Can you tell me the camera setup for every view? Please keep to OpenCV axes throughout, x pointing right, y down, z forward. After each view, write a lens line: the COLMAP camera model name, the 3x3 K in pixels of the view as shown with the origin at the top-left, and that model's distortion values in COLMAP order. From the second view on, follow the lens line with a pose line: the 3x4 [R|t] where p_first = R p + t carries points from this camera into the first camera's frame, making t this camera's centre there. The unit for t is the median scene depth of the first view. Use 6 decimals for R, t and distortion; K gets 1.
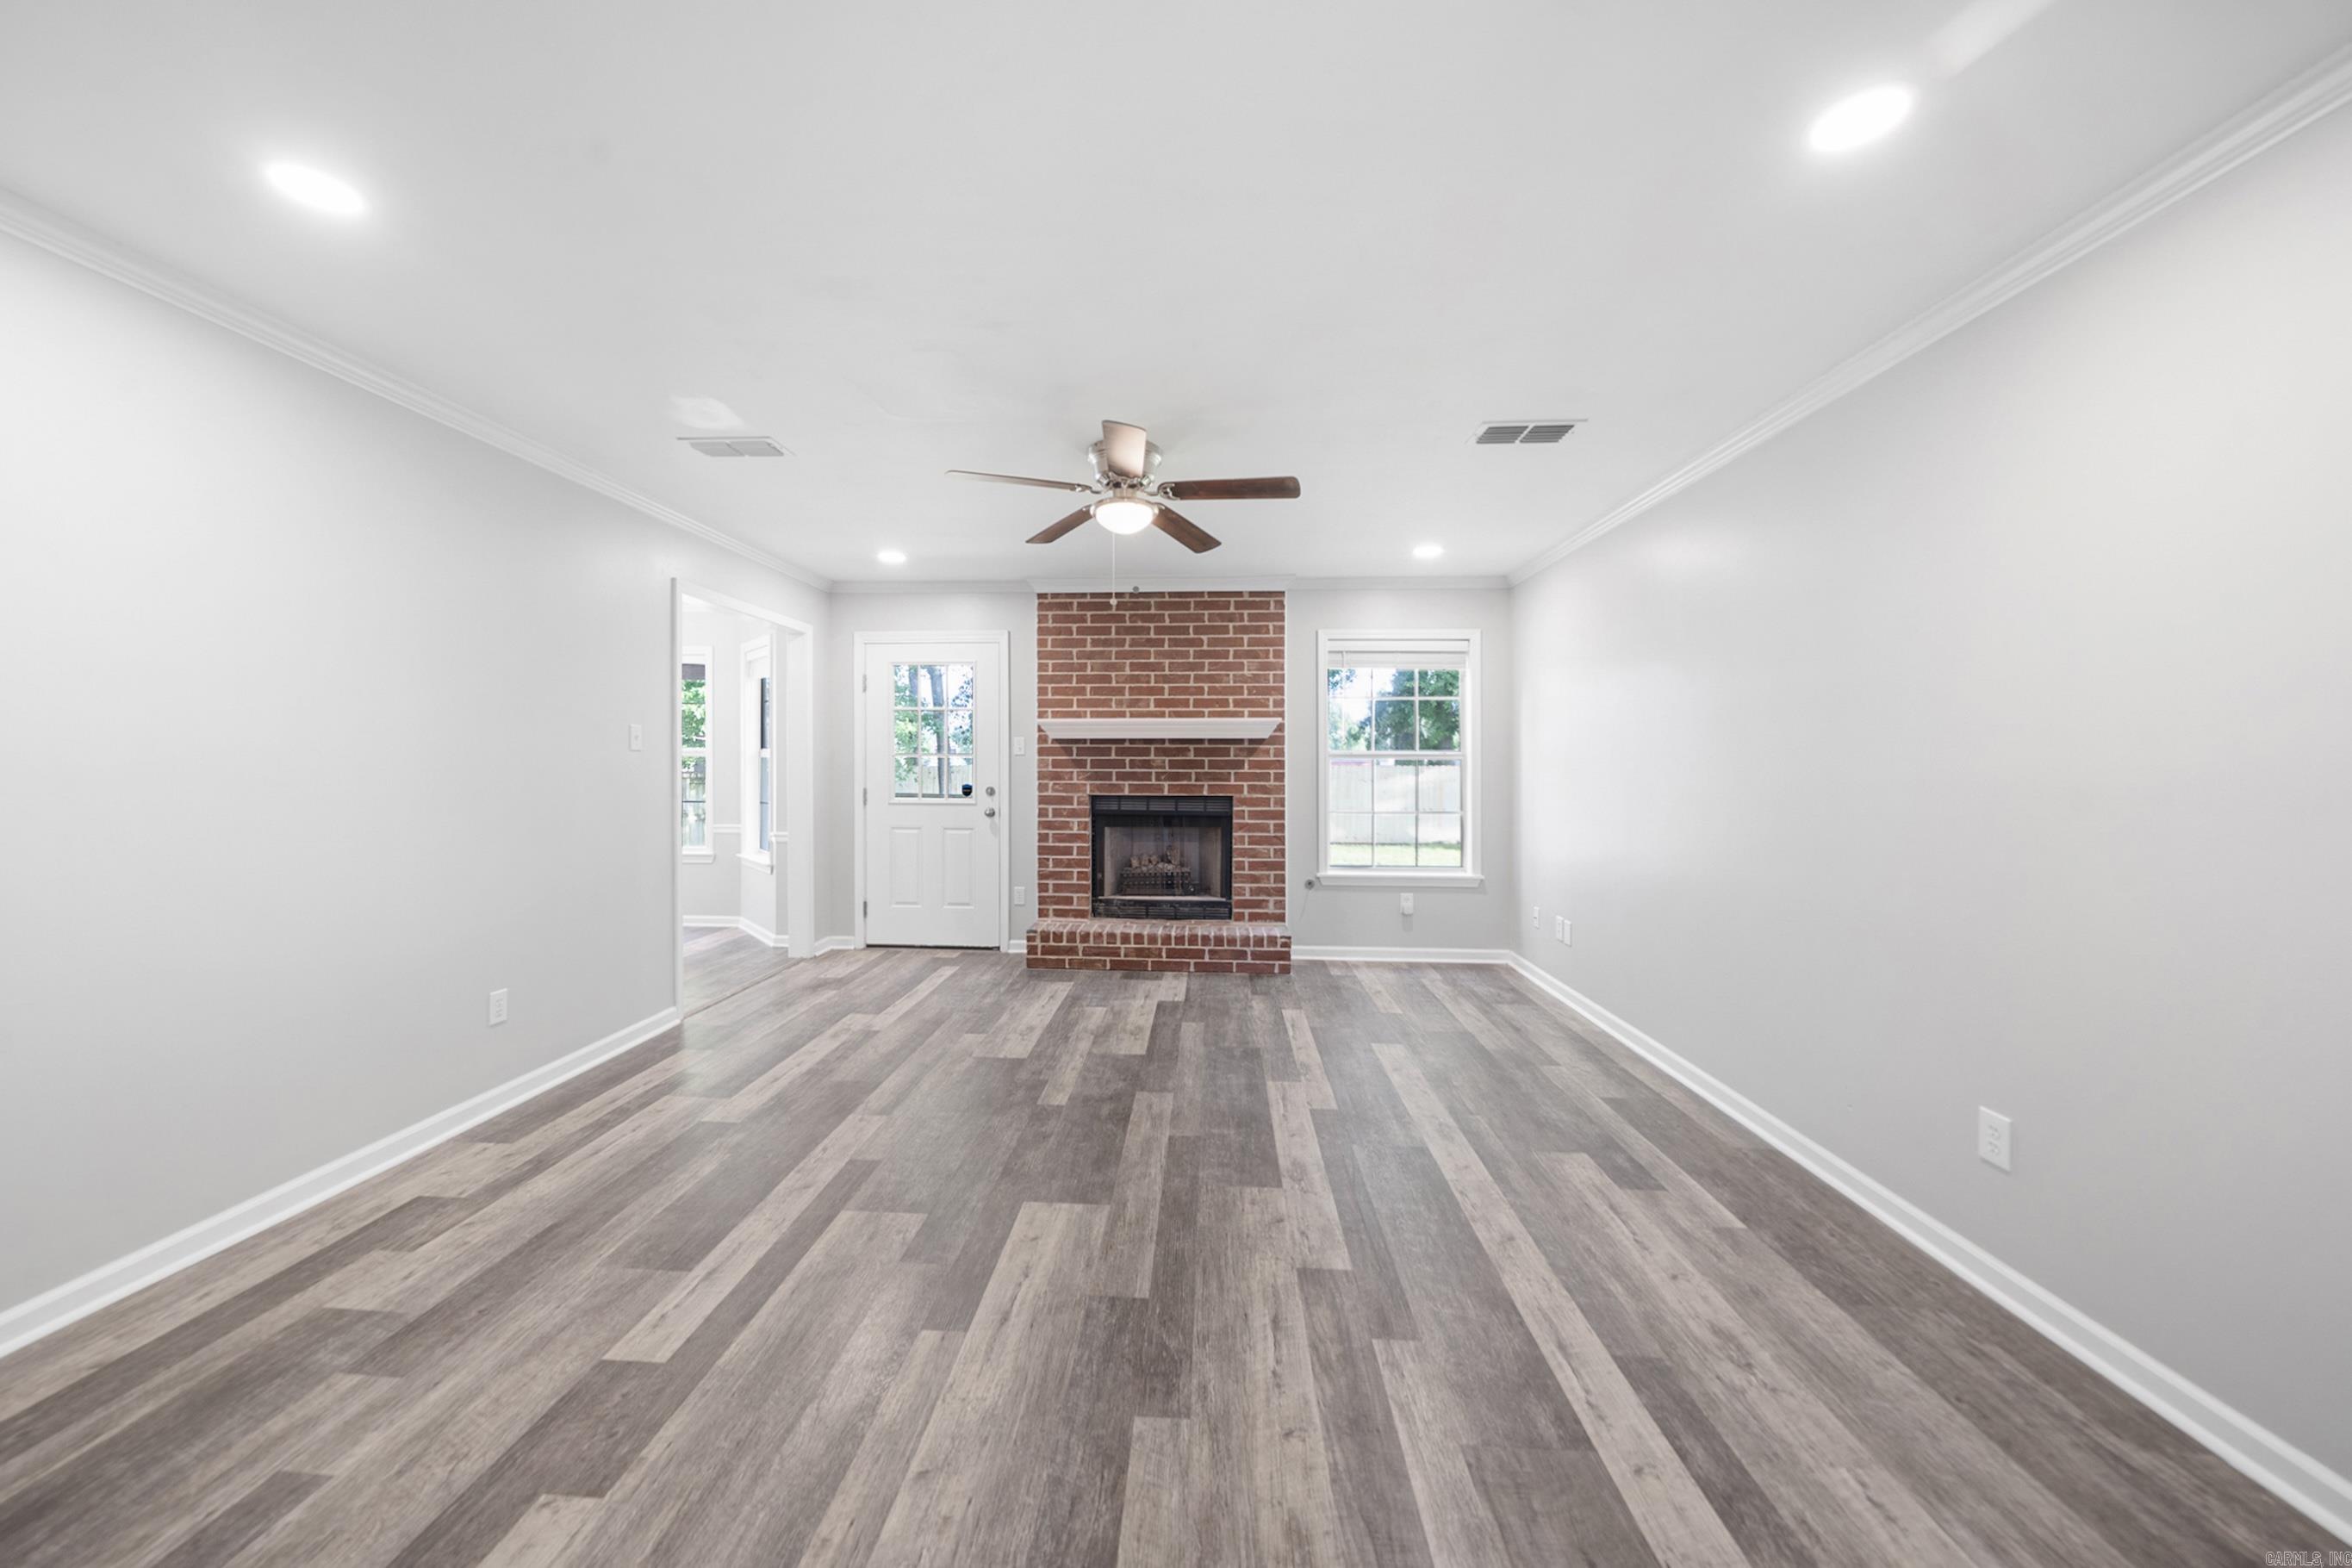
lens RADIAL K [[824.4, 0, 1165.1], [0, 824.4, 761.2], [0, 0, 1]] dist [-0.002513, -0.000927]
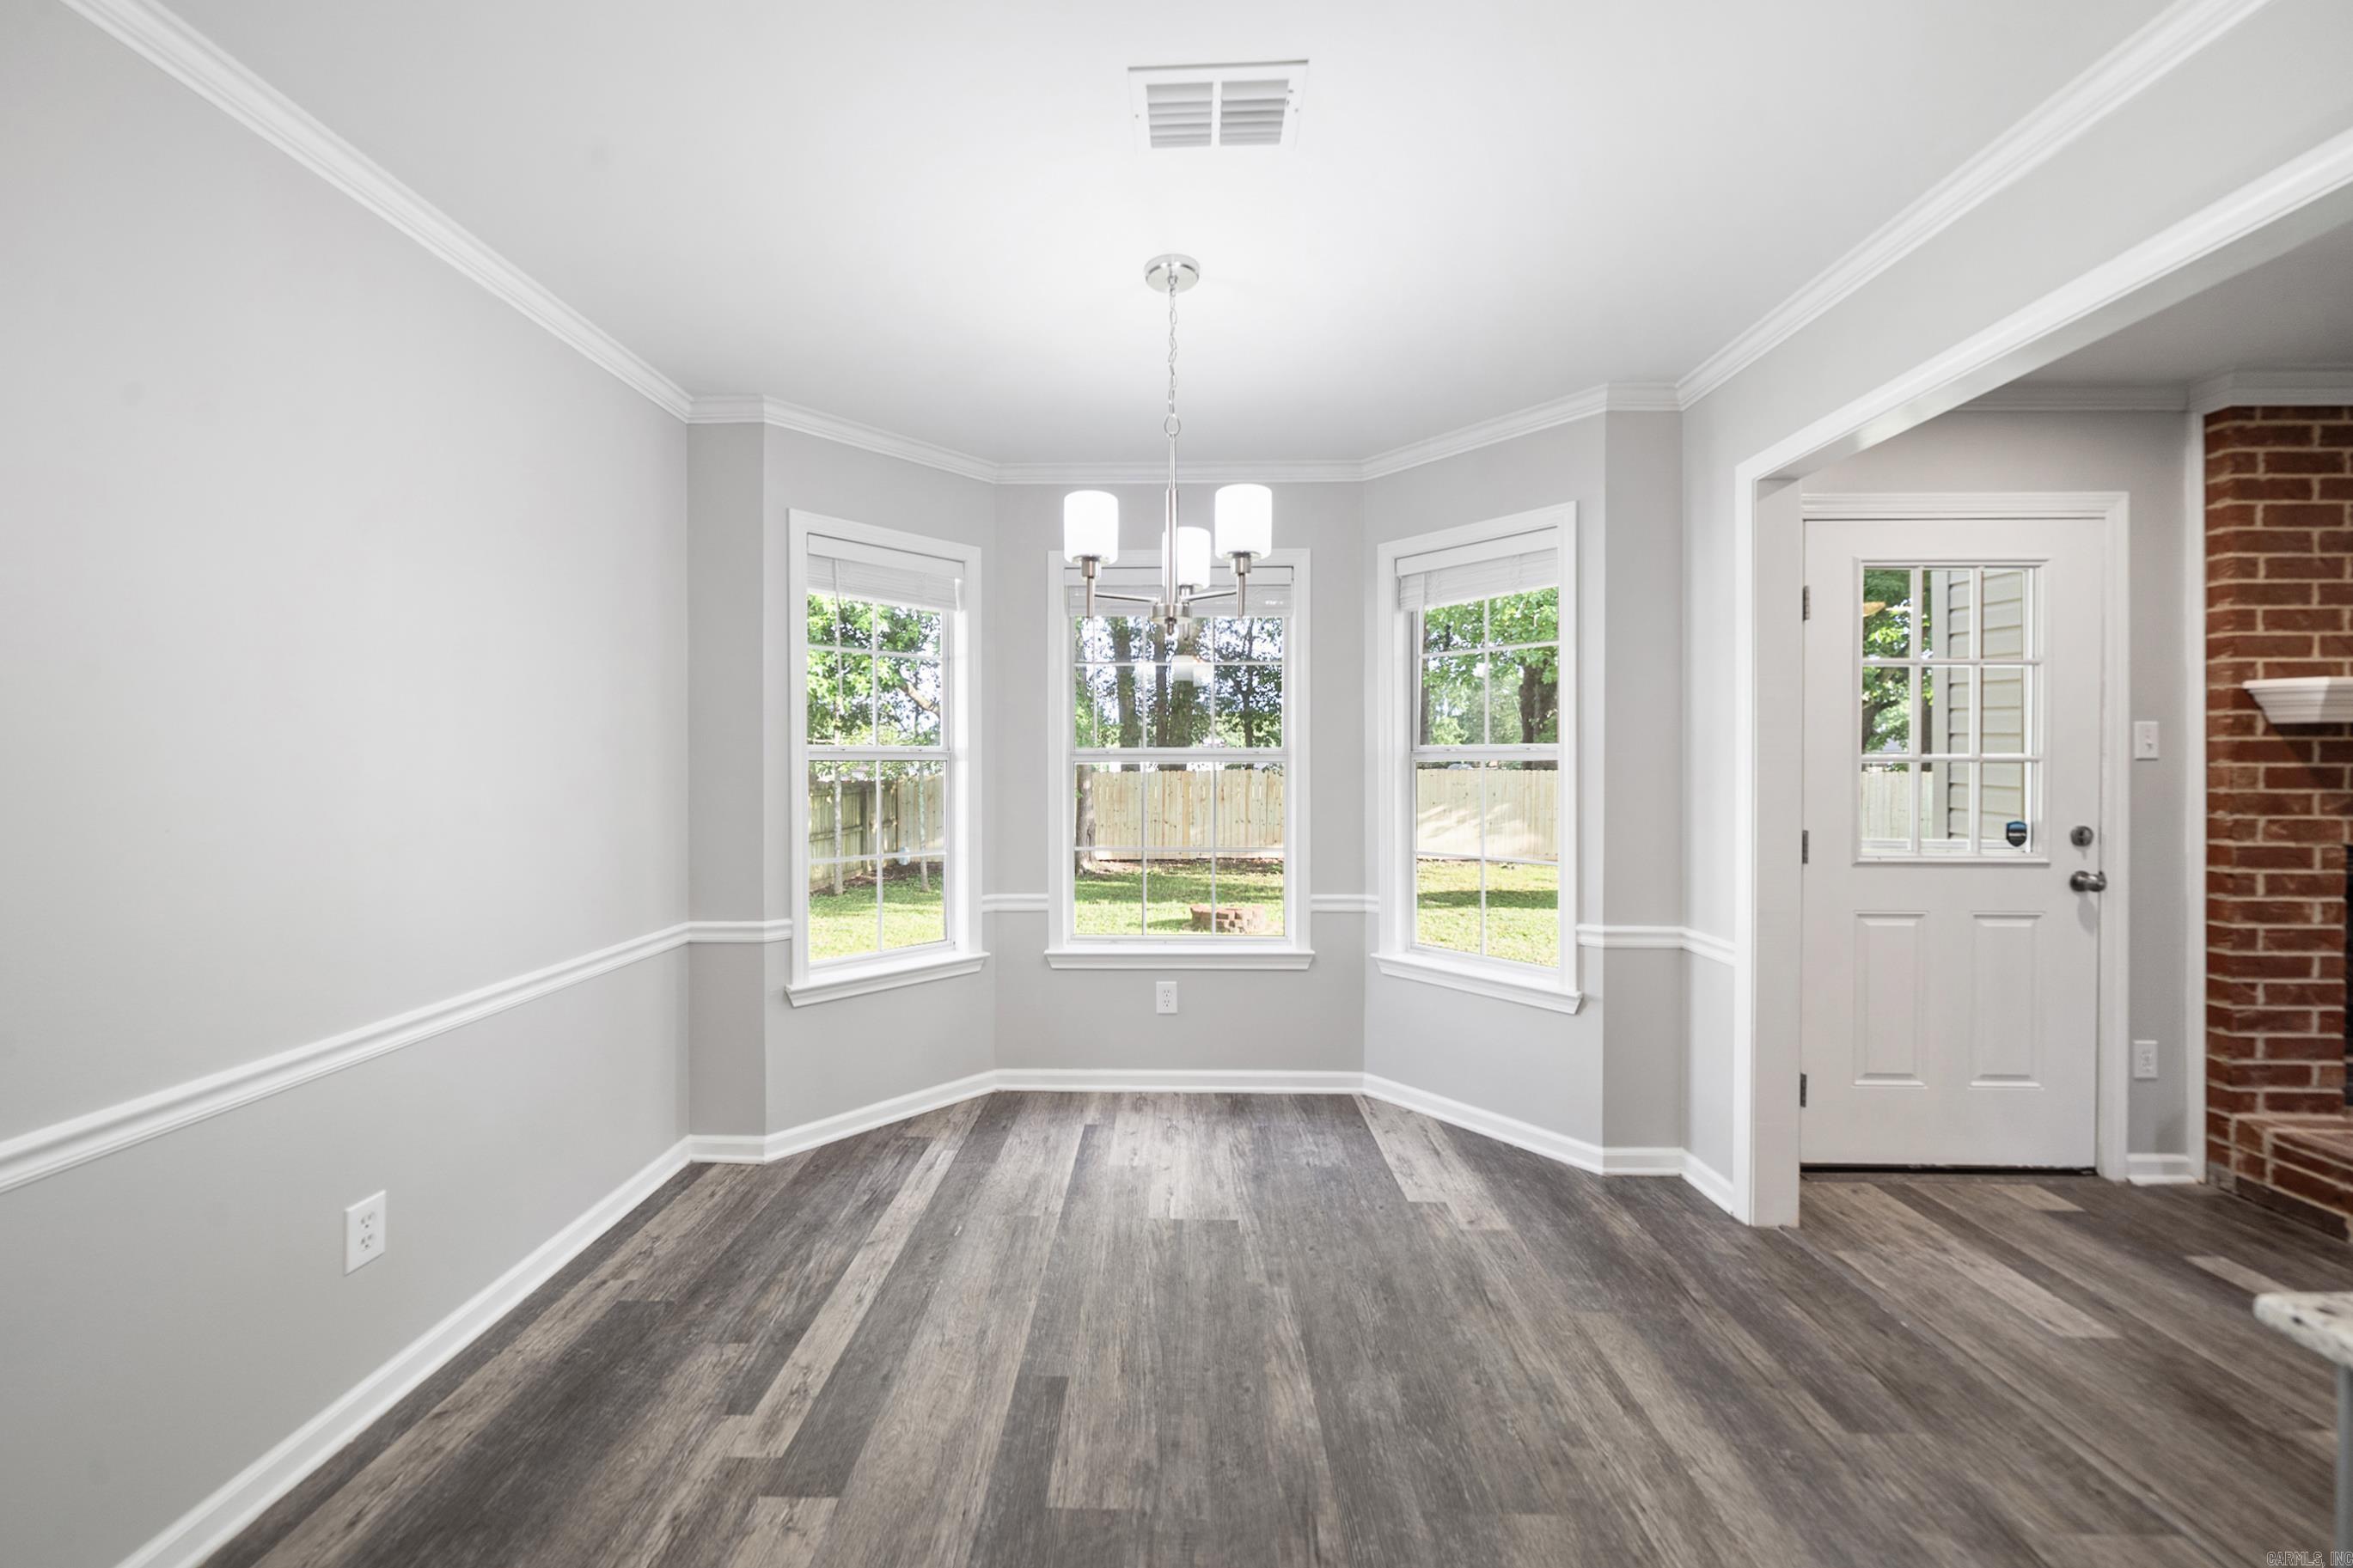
lens RADIAL K [[824.6, 0, 1173.0], [0, 824.6, 775.2], [0, 0, 1]] dist [-0.002513, -0.000927]
pose [[0.999311, -0.001364, 0.037077, -0.831802], [0.000982, 0.999946, 0.010327, -0.004292], [-0.037089, -0.010284, 0.999259, 0.619566]]
